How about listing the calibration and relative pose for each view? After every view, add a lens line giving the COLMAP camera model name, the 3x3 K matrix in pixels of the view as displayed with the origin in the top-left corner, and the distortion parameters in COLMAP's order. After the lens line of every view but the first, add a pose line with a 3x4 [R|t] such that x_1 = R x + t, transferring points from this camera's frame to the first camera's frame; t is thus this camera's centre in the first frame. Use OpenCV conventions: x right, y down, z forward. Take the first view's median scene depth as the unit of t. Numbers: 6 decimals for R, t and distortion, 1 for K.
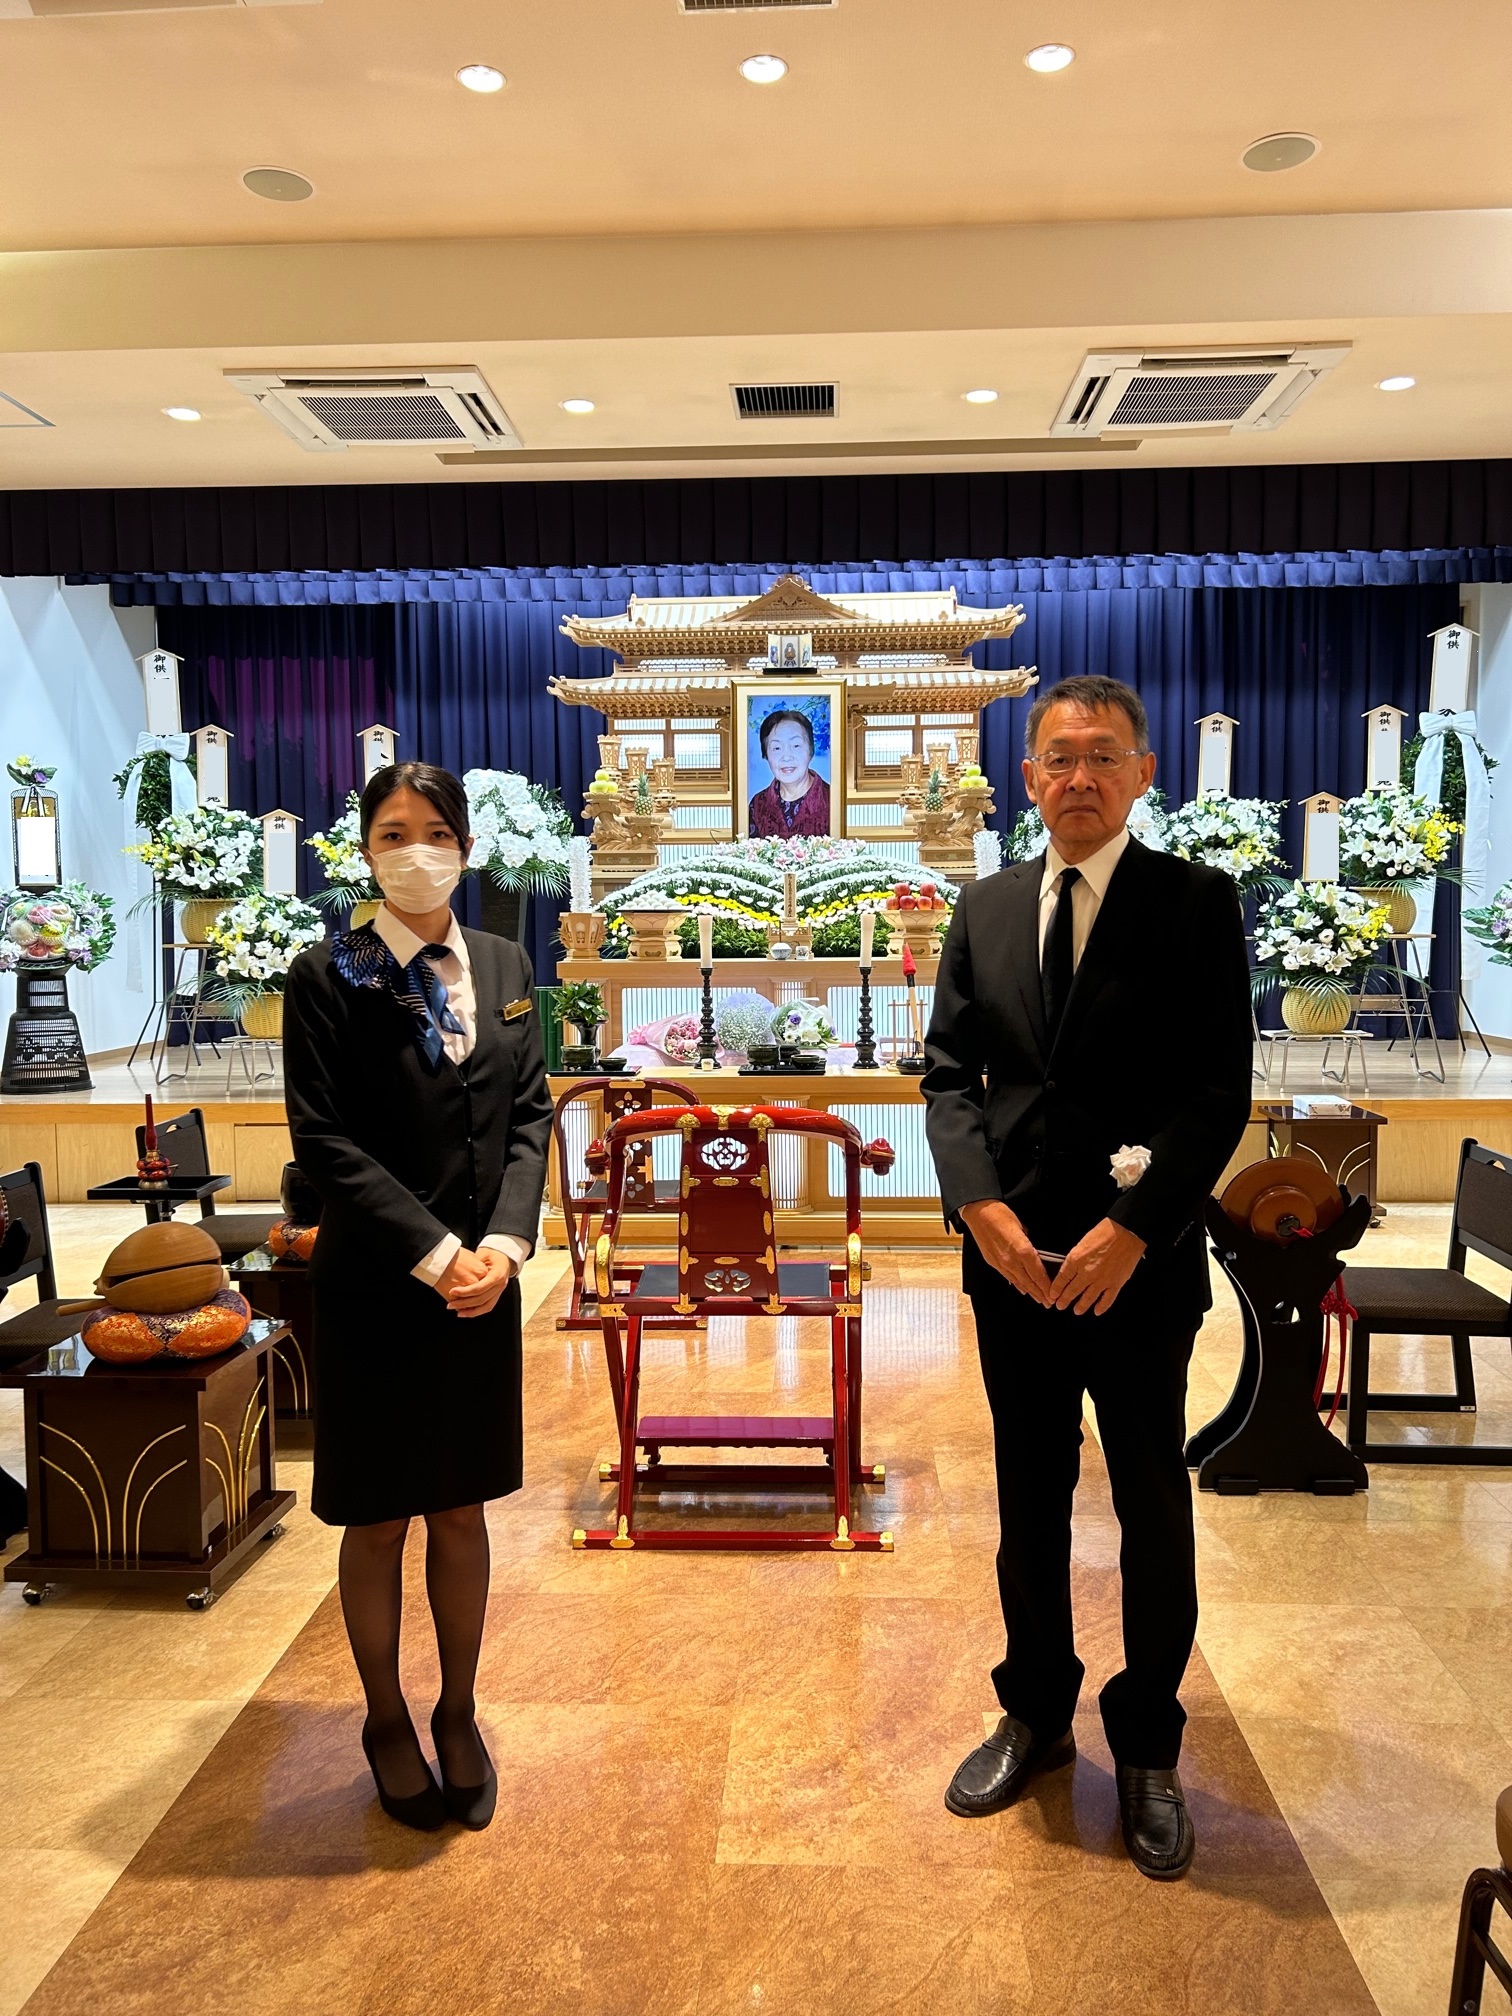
lens RADIAL K [[1518.2, 0, 756.3], [0, 1518.2, 1003.3], [0, 0, 1]] dist [0.011637, -0.002278]
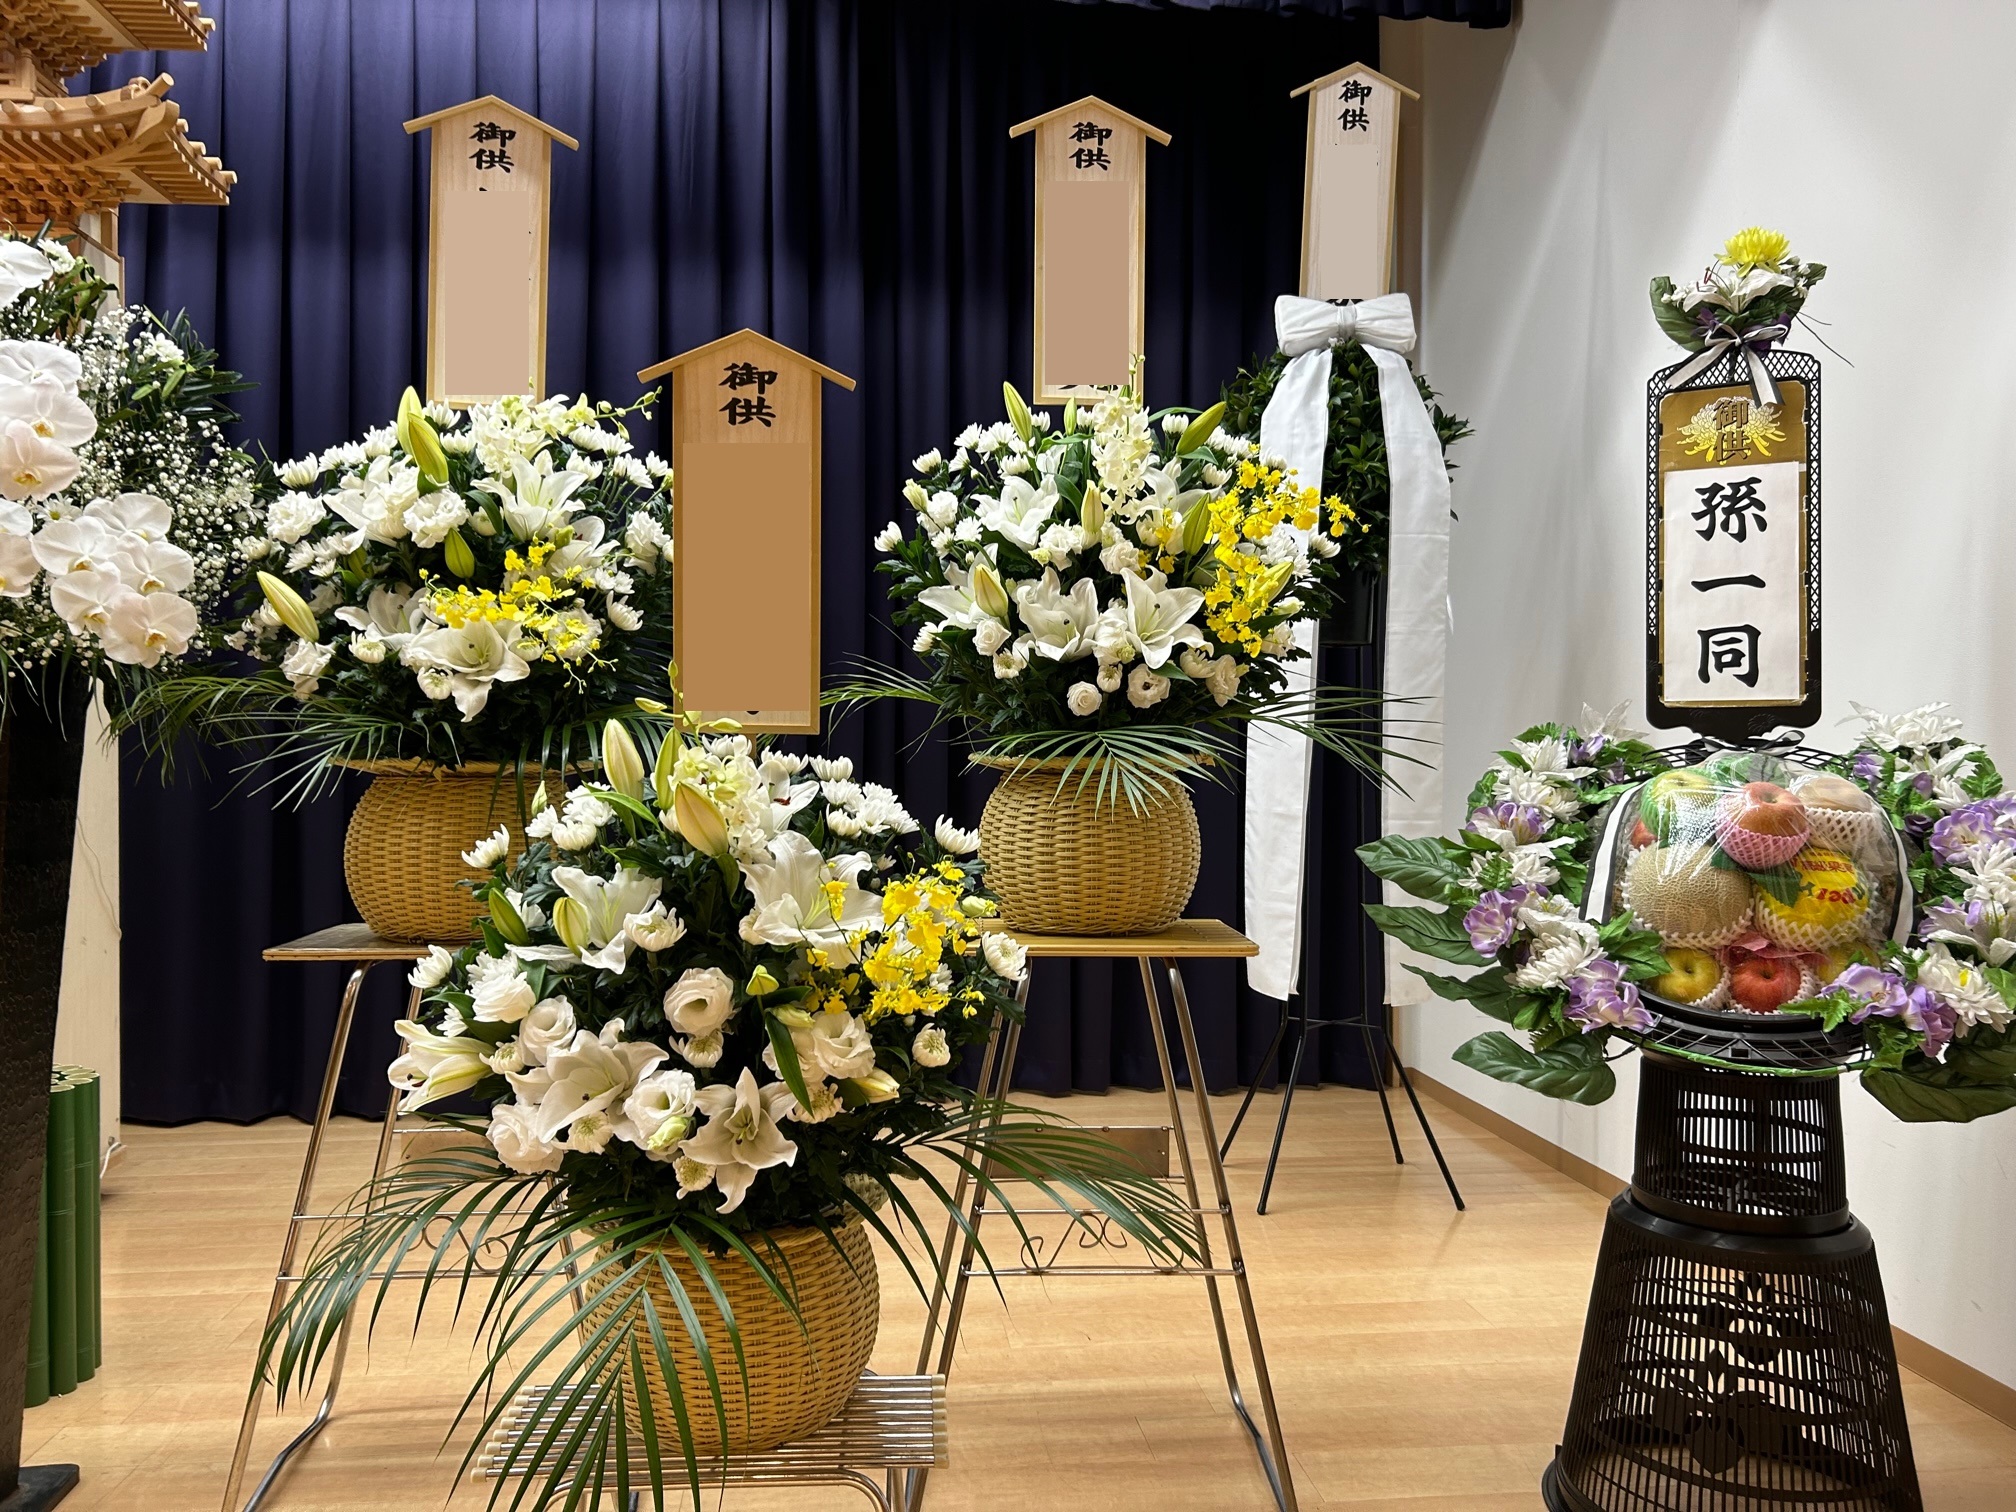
lens RADIAL K [[1518.2, 0, 1005.9], [0, 1518.2, 764.2], [0, 0, 1]] dist [0.011637, -0.002278]
pose [[0.986873, 0.011970, 0.161052, 0.382614], [-0.002707, 0.998335, -0.057612, -0.064235], [-0.161474, 0.056419, 0.985263, 0.794380]]
